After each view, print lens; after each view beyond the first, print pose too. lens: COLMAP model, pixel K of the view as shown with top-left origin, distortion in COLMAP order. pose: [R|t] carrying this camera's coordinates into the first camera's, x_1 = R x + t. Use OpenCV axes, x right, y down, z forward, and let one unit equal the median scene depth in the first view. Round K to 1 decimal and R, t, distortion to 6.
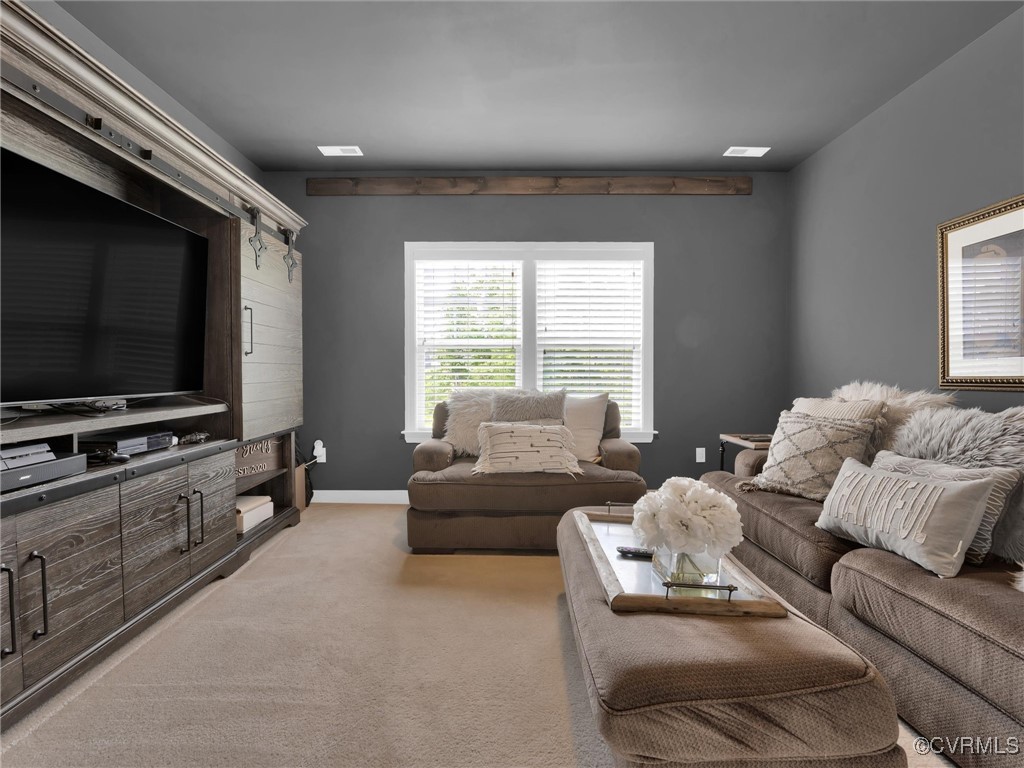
lens RADIAL K [[490.6, 0, 509.6], [0, 490.6, 382.8], [0, 0, 1]] dist [-0.024237, -0.000061]
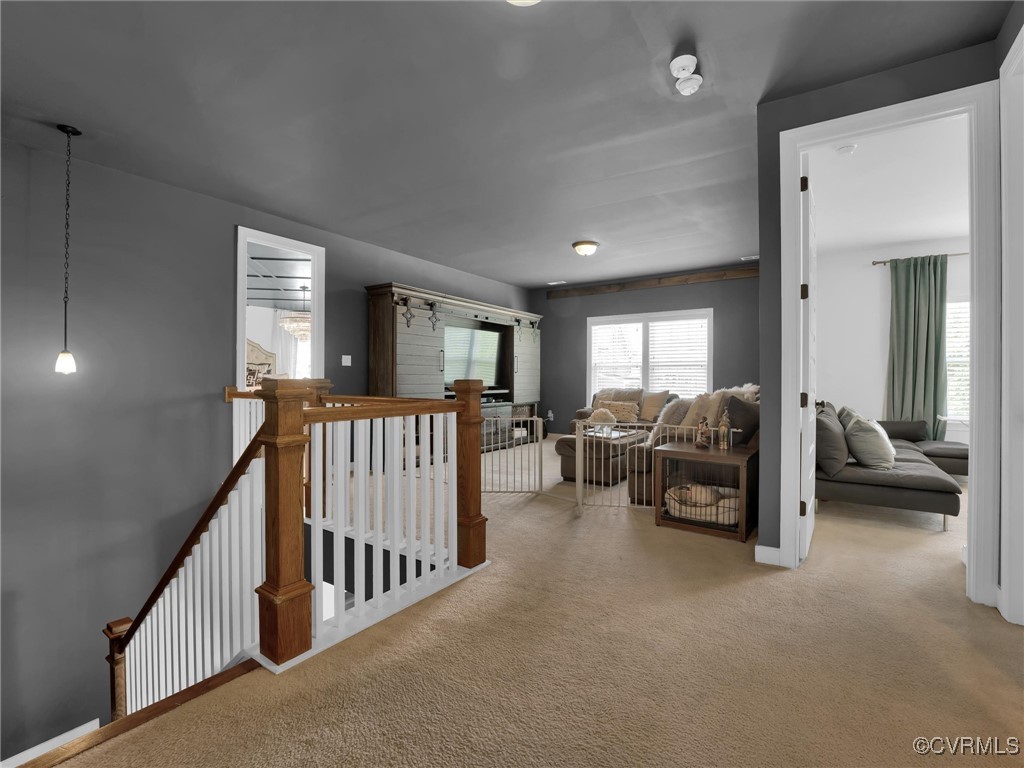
lens RADIAL K [[465.9, 0, 512.1], [0, 465.9, 385.4], [0, 0, 1]] dist [-0.002882, -0.000850]
pose [[0.832763, 0.010610, -0.553528, 0.729993], [-0.015253, 0.999877, -0.003781, 0.020384], [0.553420, 0.011591, 0.832822, -0.981168]]
